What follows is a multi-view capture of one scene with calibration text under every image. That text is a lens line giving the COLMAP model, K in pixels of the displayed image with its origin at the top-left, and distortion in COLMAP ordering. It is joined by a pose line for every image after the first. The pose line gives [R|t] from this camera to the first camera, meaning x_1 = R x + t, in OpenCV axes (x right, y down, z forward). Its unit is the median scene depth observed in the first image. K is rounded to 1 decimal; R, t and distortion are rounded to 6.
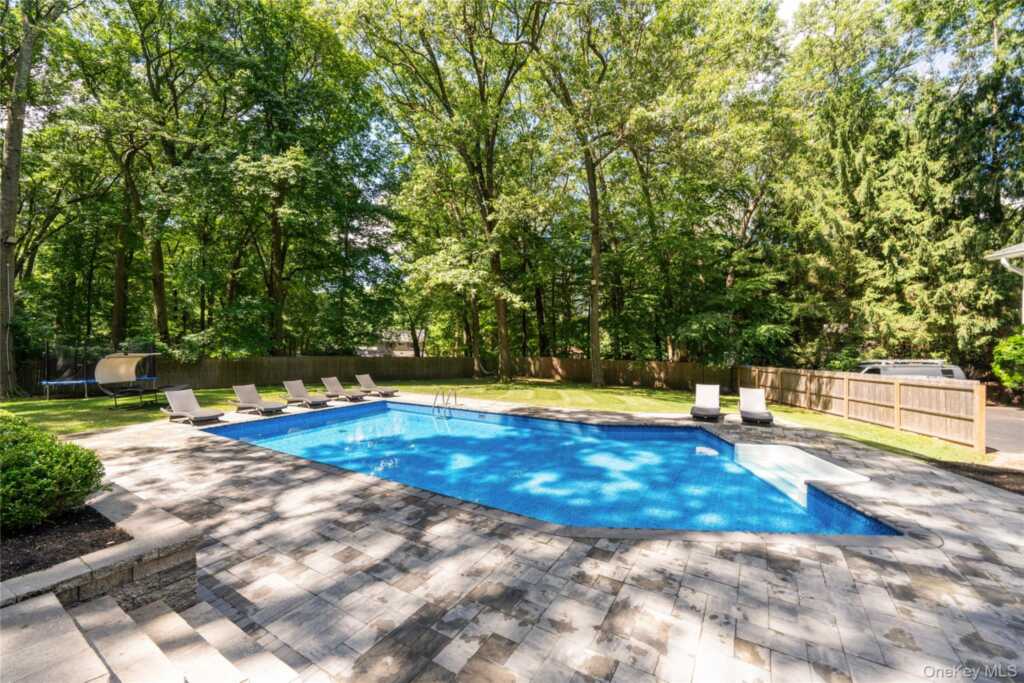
lens RADIAL K [[408.0, 0, 512.0], [0, 408.0, 340.5], [0, 0, 1]] dist [0.000569, -0.000791]
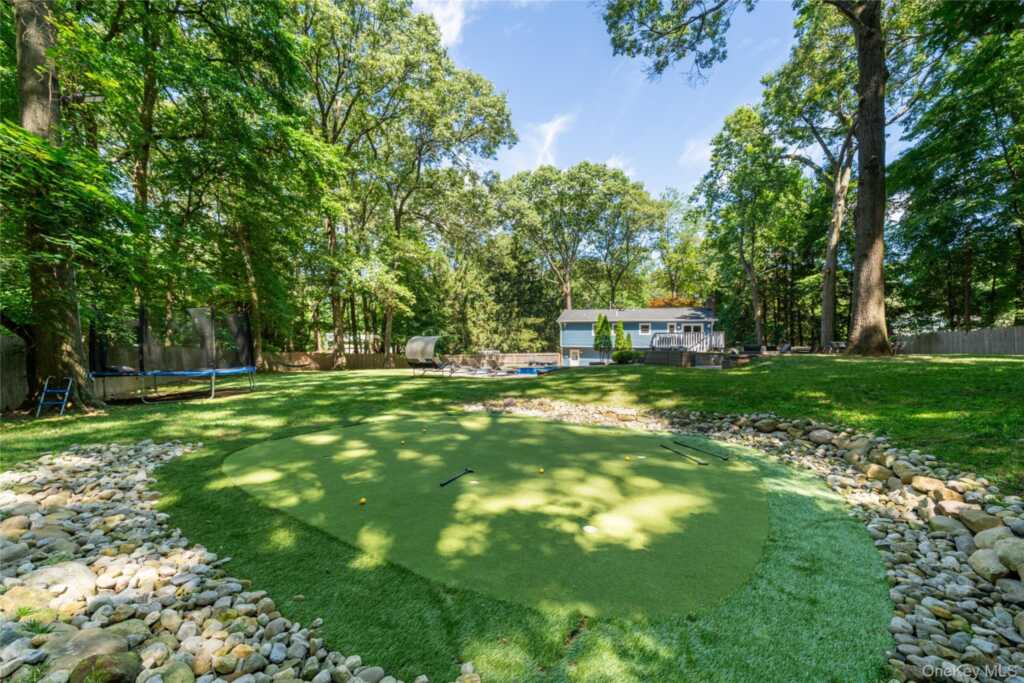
lens RADIAL K [[383.6, 0, 514.4], [0, 383.6, 351.0], [0, 0, 1]] dist [-0.002736, 0.000081]
pose [[0.219534, 0.005765, 0.975588, -1.266407], [-0.016088, 0.999868, -0.002288, 0.047338], [-0.975472, -0.015193, 0.219598, 0.295041]]
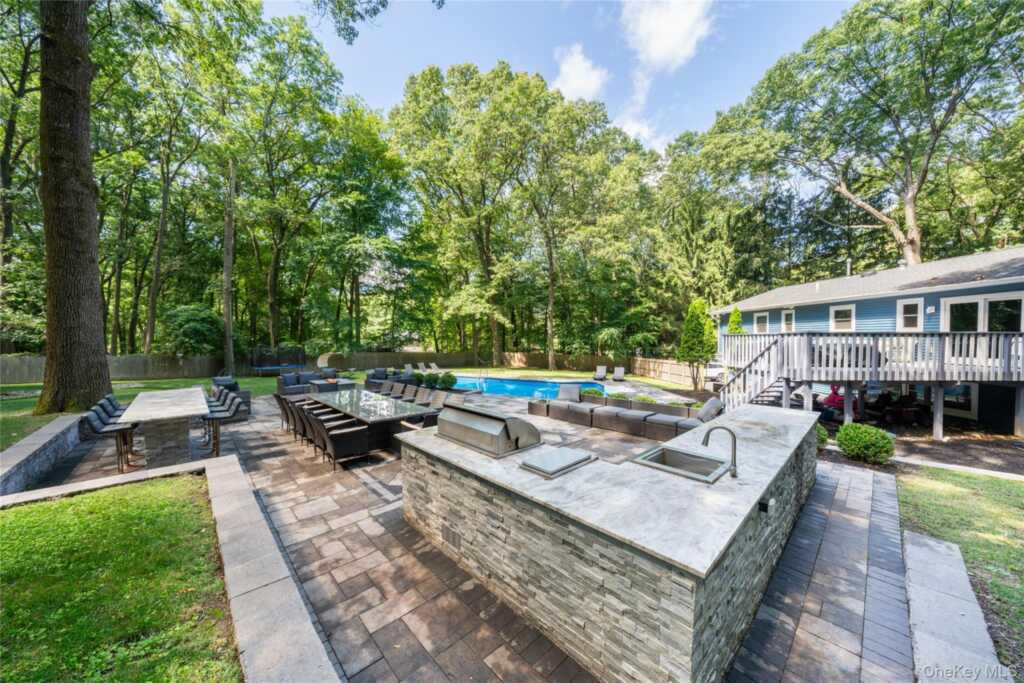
lens RADIAL K [[349.4, 0, 504.4], [0, 349.4, 345.4], [0, 0, 1]] dist [-0.003706, -0.000211]
pose [[0.996681, -0.003483, 0.081329, -0.126734], [0.001266, 0.999627, 0.027290, -0.034886], [-0.081394, -0.027096, 0.996314, -0.520674]]
